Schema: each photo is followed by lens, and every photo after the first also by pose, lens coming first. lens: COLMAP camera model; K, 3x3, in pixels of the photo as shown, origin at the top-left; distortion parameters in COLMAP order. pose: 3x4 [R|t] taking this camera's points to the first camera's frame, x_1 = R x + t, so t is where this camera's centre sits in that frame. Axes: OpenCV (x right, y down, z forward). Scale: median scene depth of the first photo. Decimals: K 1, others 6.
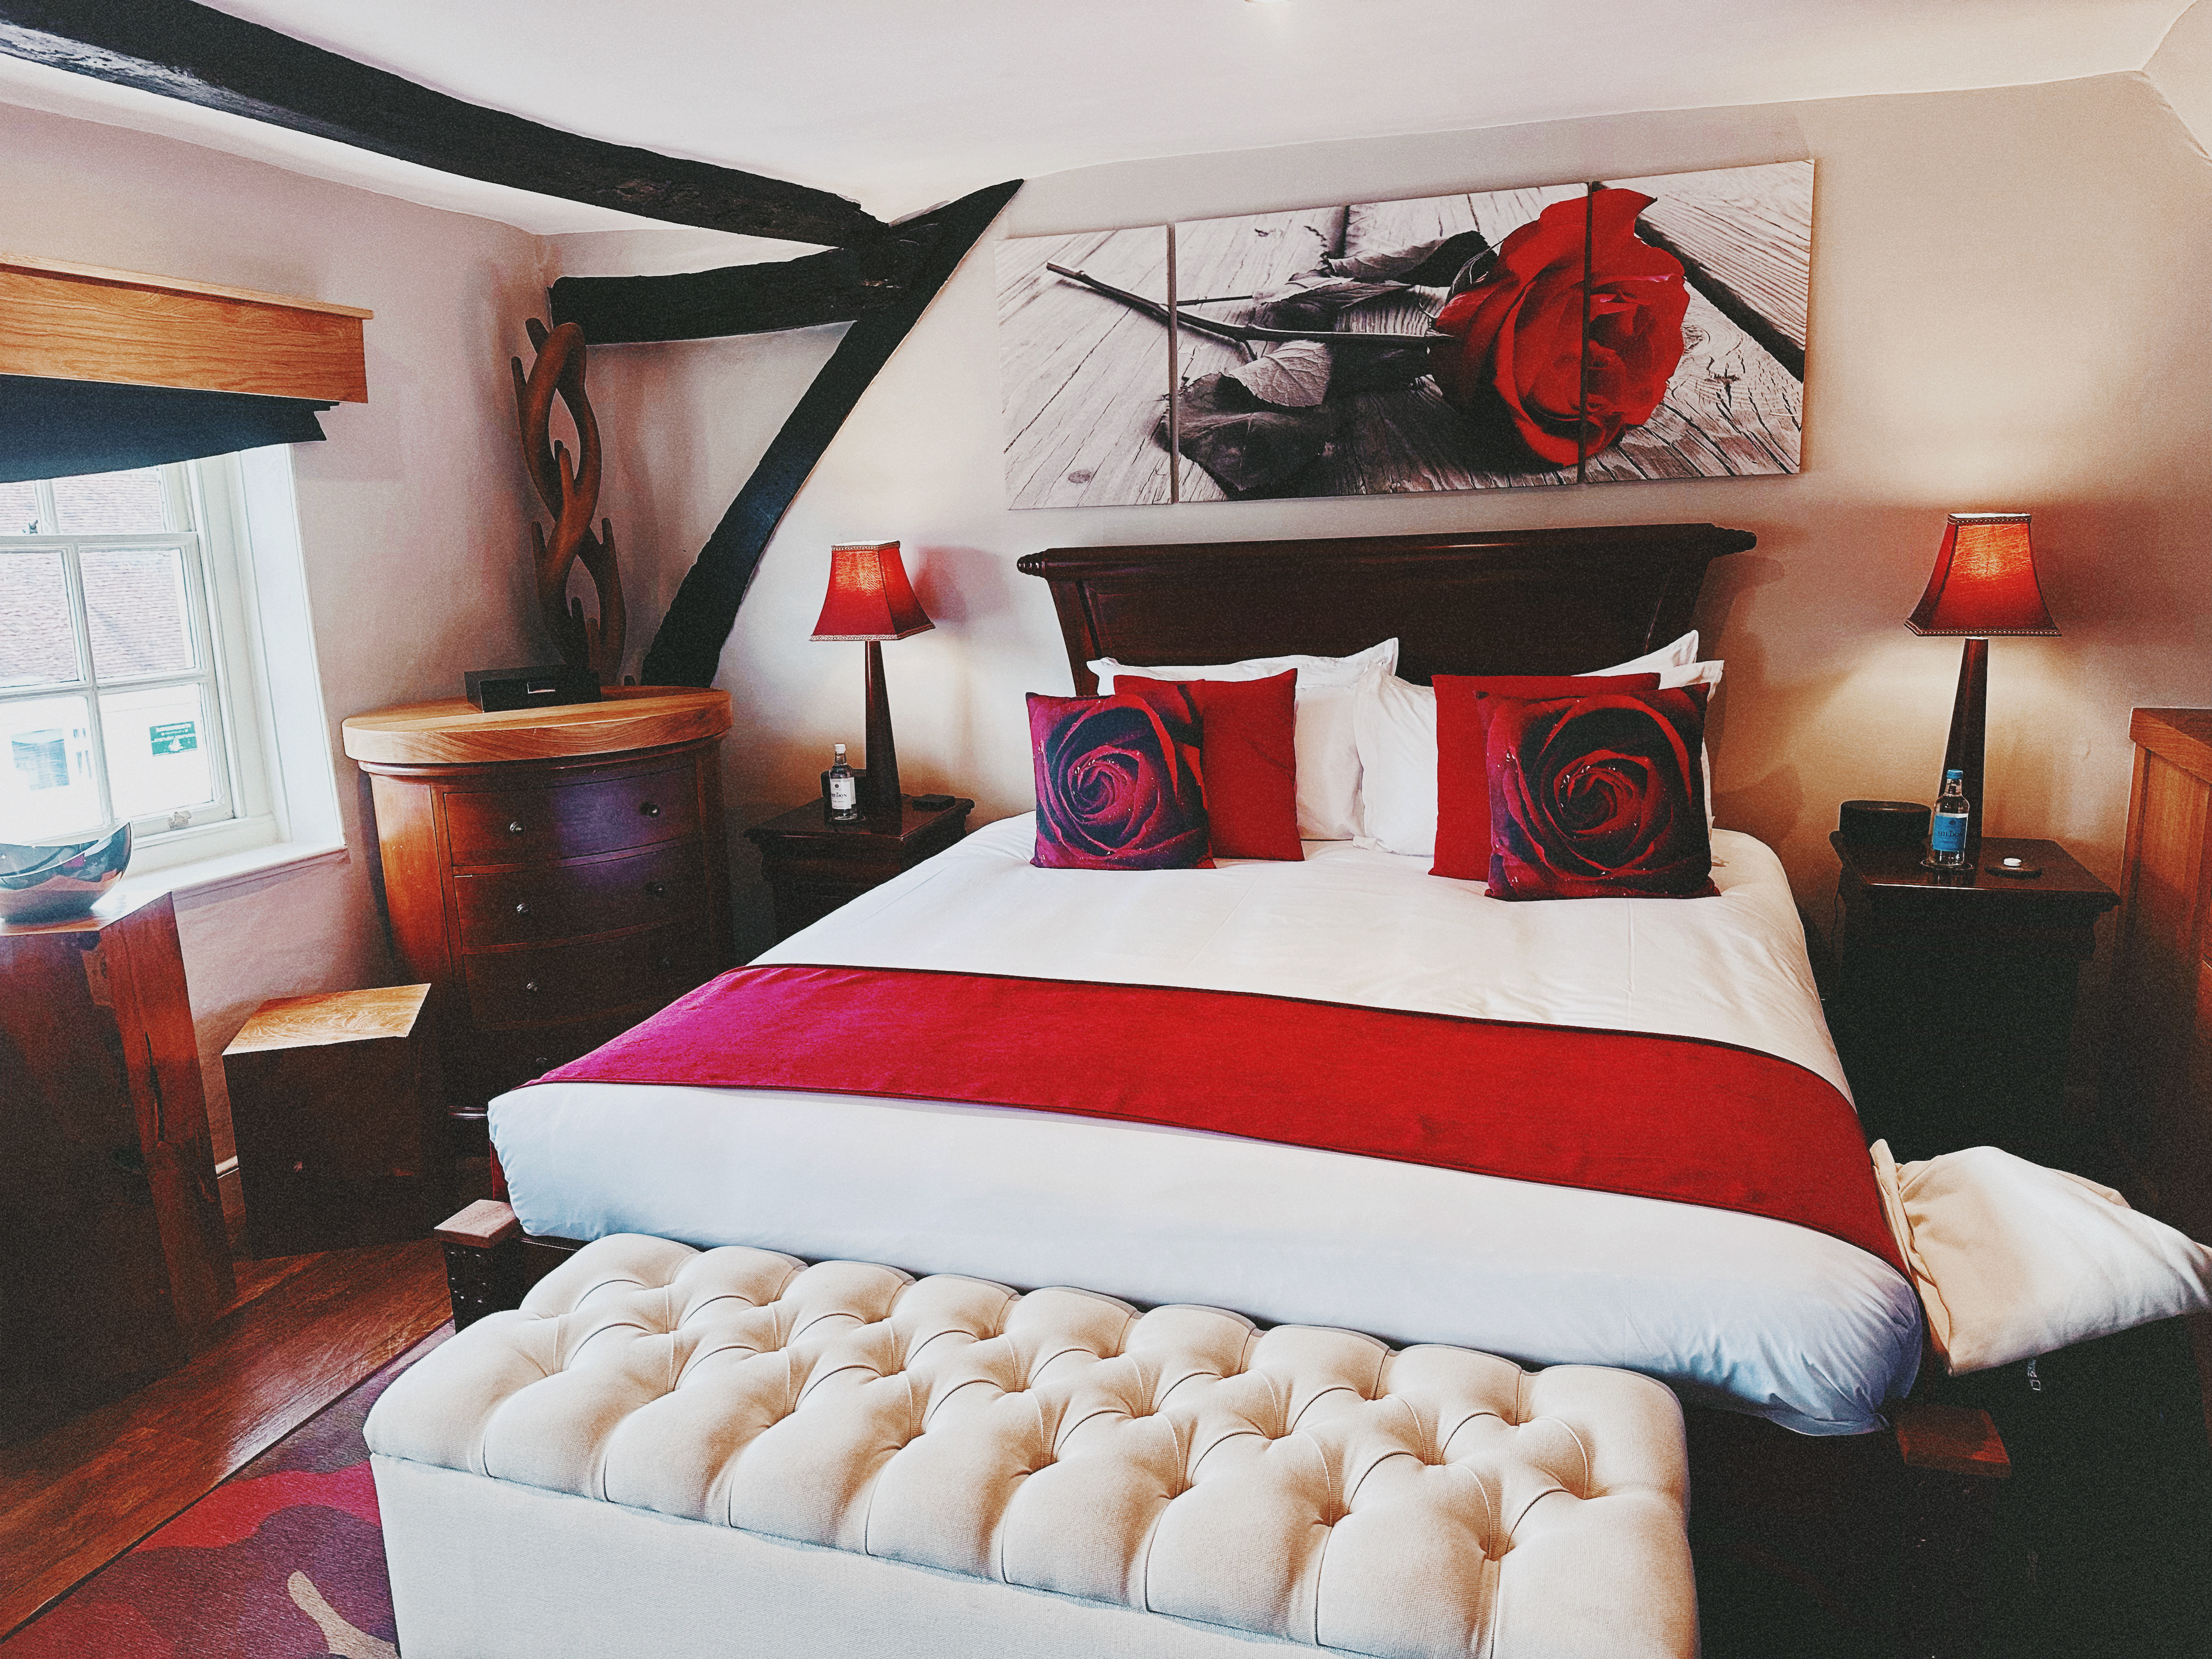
lens RADIAL K [[1565.7, 0, 1098.4], [0, 1565.7, 828.3], [0, 0, 1]] dist [0.029595, -0.038040]
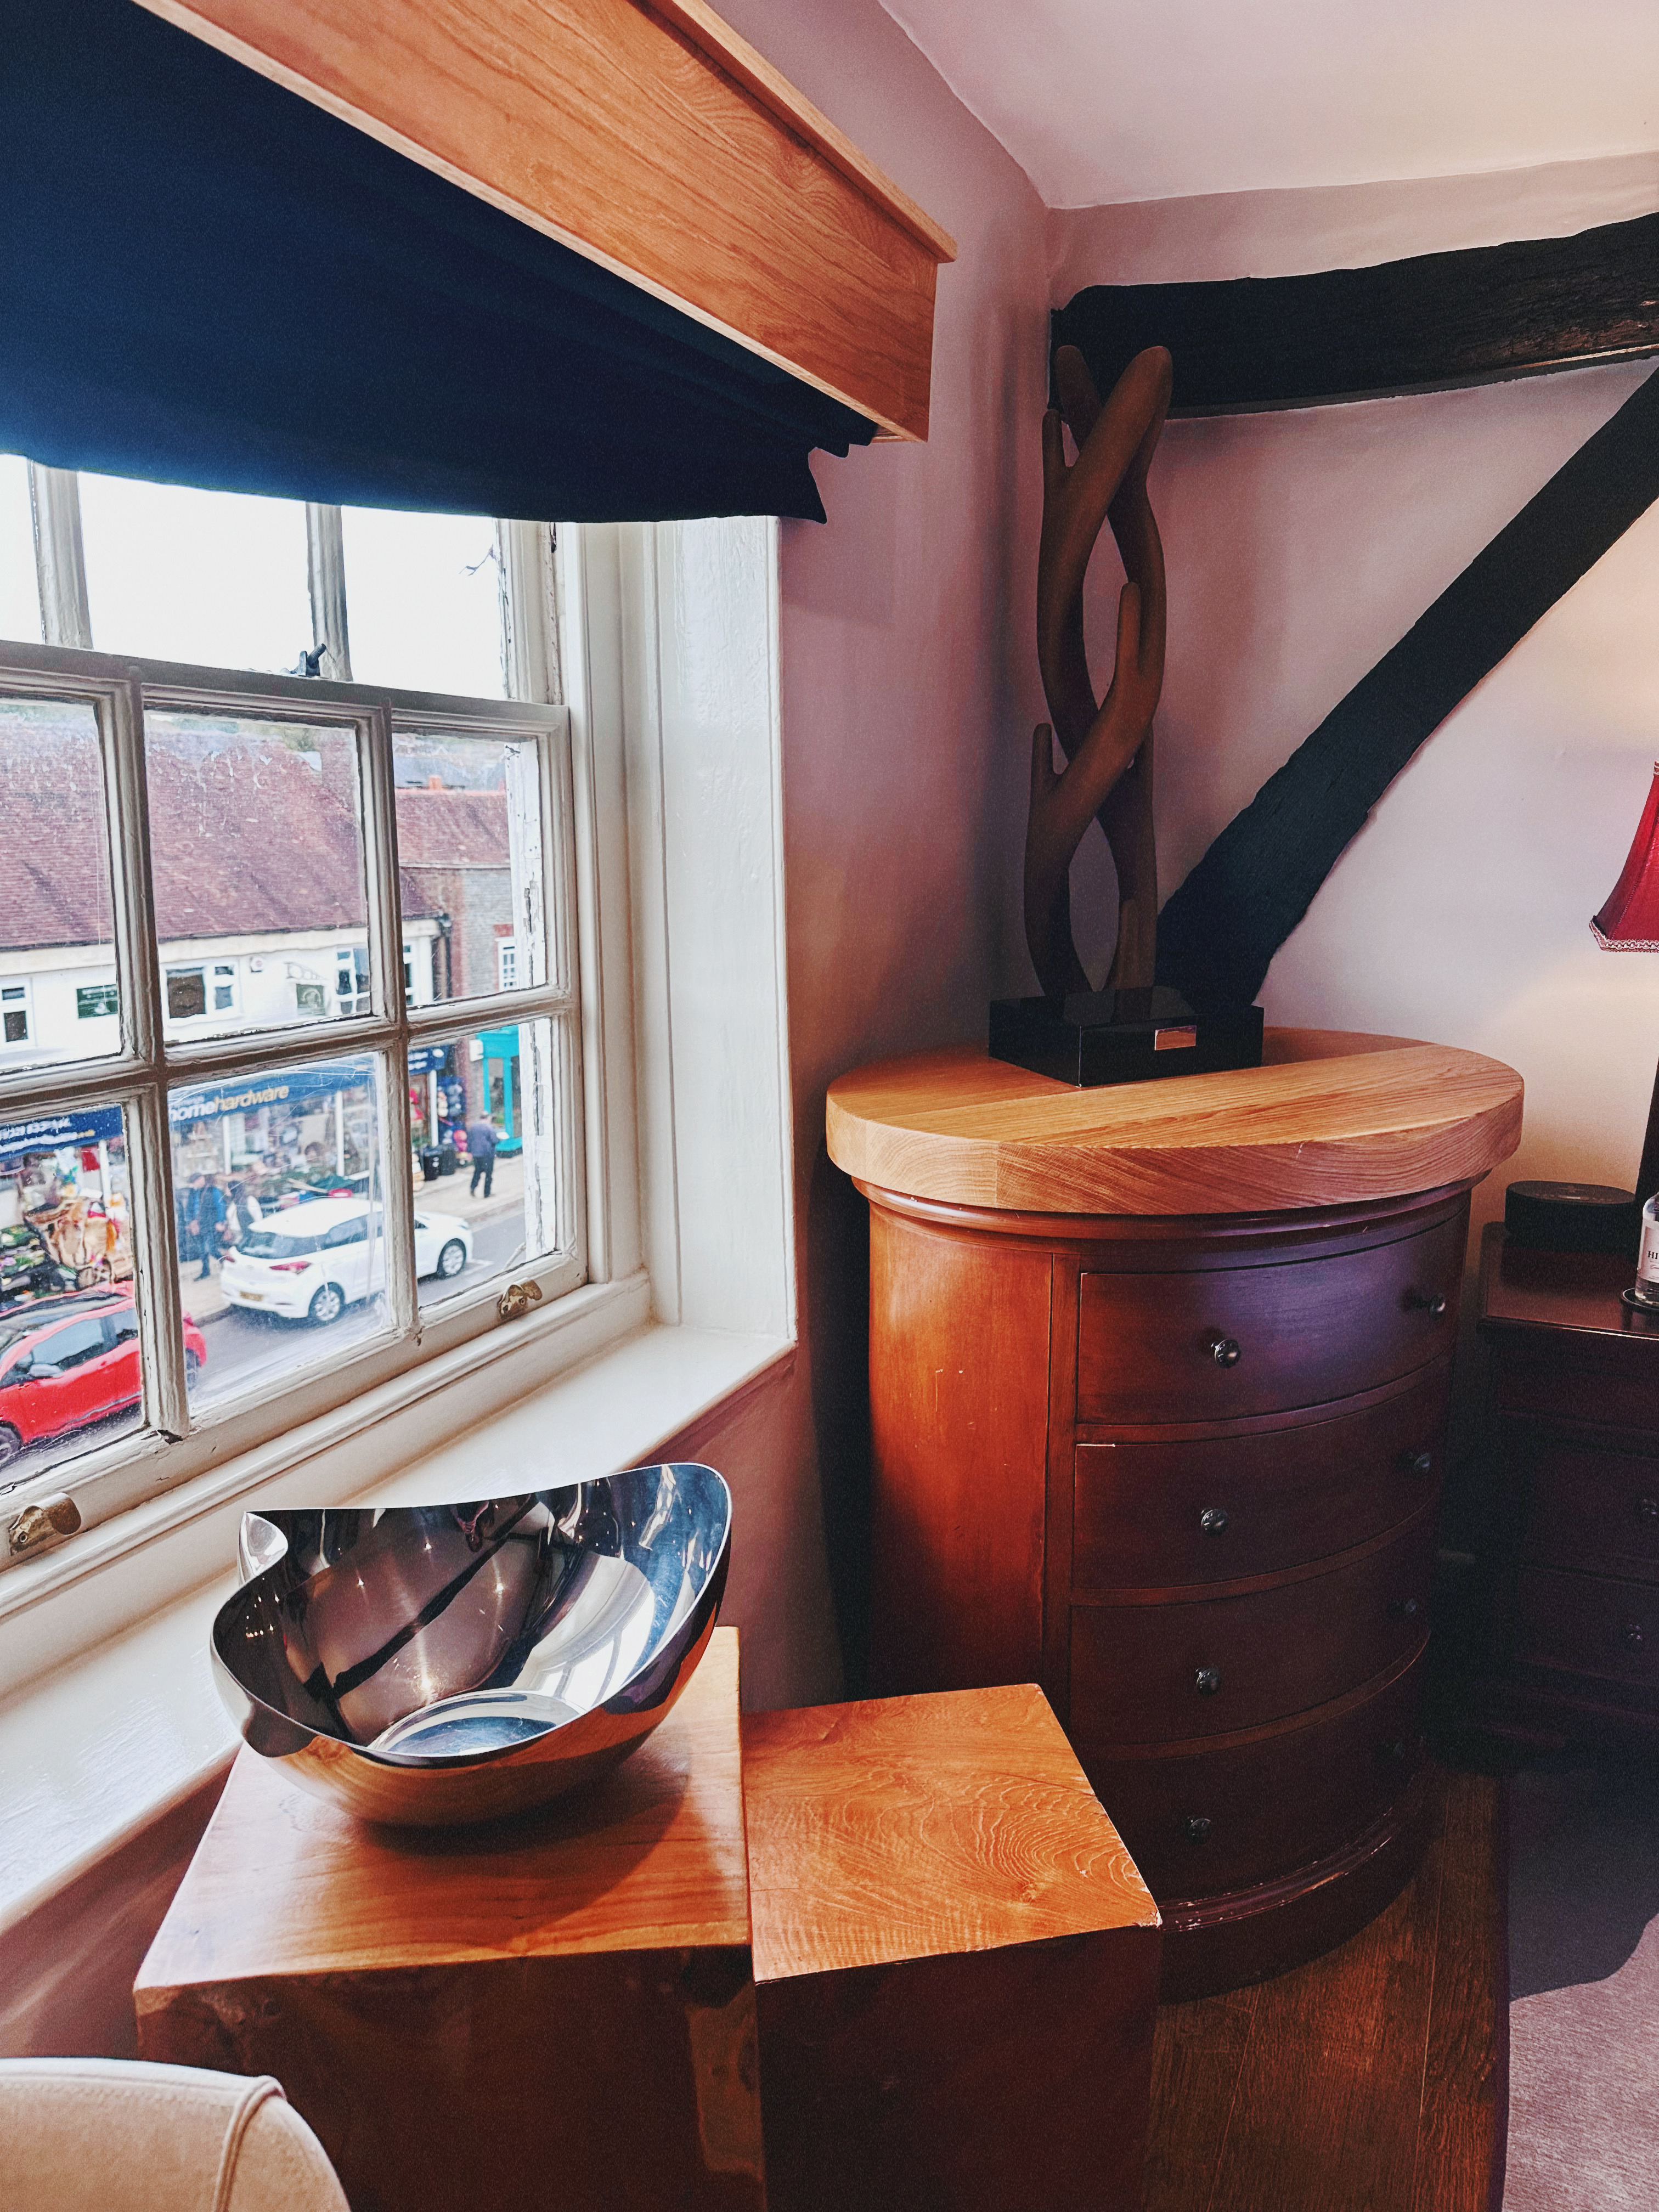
lens RADIAL K [[1565.7, 0, 838.3], [0, 1565.7, 1105.8], [0, 0, 1]] dist [0.029595, -0.038040]
pose [[0.995646, 0.035571, -0.086158, -0.442947], [-0.036018, 0.999345, -0.003636, -0.066088], [0.085973, 0.006724, 0.996275, 0.525428]]
